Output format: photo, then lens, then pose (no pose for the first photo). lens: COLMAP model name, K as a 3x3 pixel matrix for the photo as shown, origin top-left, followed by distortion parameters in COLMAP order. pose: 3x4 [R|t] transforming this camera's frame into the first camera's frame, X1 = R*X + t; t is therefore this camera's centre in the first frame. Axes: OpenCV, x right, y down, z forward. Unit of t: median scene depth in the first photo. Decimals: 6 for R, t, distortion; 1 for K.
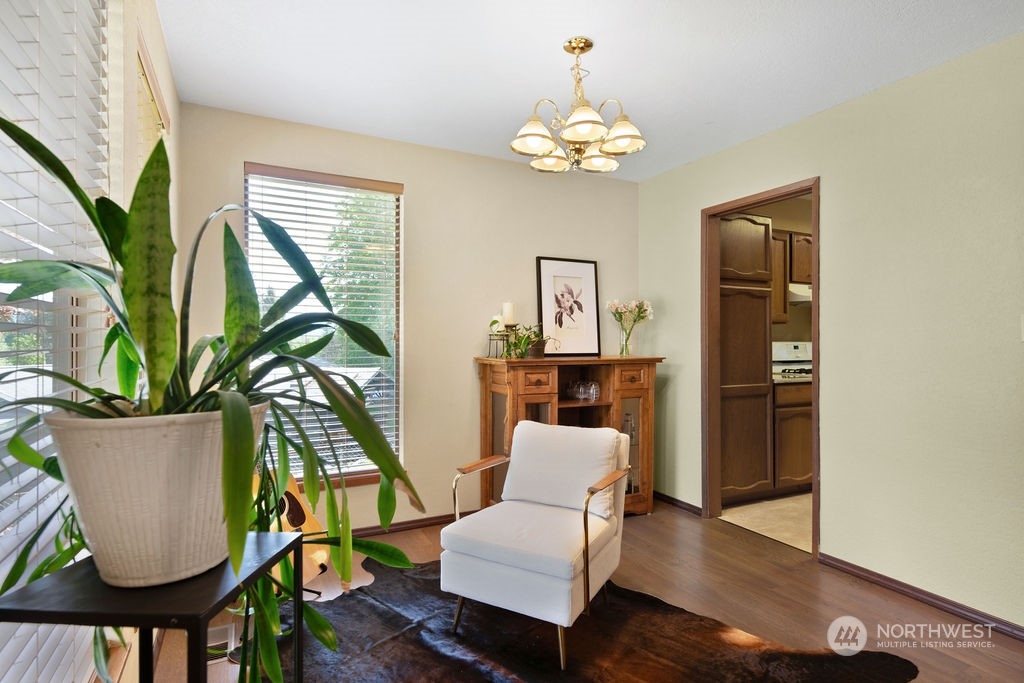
lens RADIAL K [[539.2, 0, 515.6], [0, 539.2, 340.4], [0, 0, 1]] dist [0.004047, 0.000050]
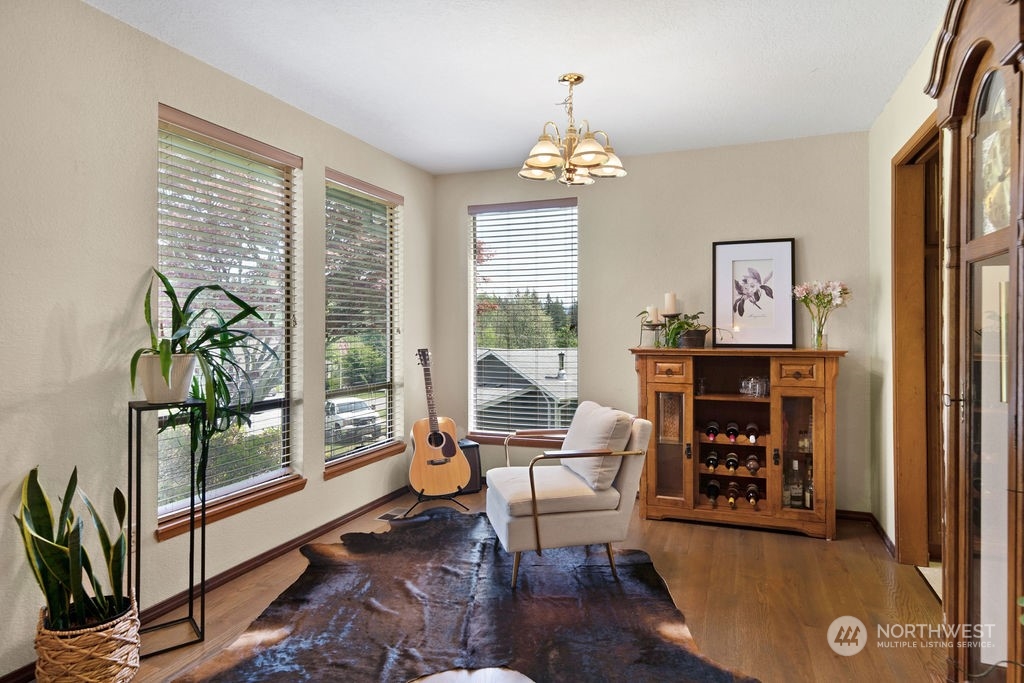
lens RADIAL K [[597.9, 0, 507.9], [0, 597.9, 331.0], [0, 0, 1]] dist [0.026714, 0.000188]
pose [[0.660042, -0.001973, -0.751226, 0.598796], [0.005641, 0.999981, 0.002330, -0.002728], [0.751208, -0.005775, 0.660040, 0.022216]]
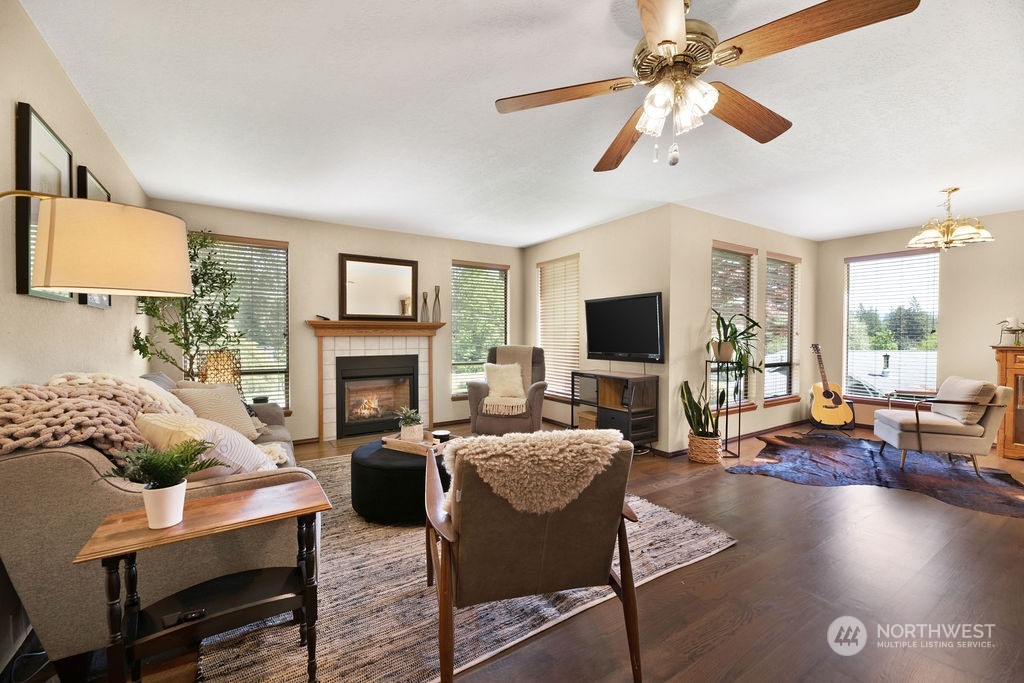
lens RADIAL K [[414.6, 0, 508.4], [0, 414.6, 343.9], [0, 0, 1]] dist [-0.001794, -0.001525]
pose [[0.088448, 0.018261, -0.995913, 0.926270], [0.001583, 0.999828, 0.018473, 0.004717], [0.996080, -0.003211, 0.088403, -0.491629]]
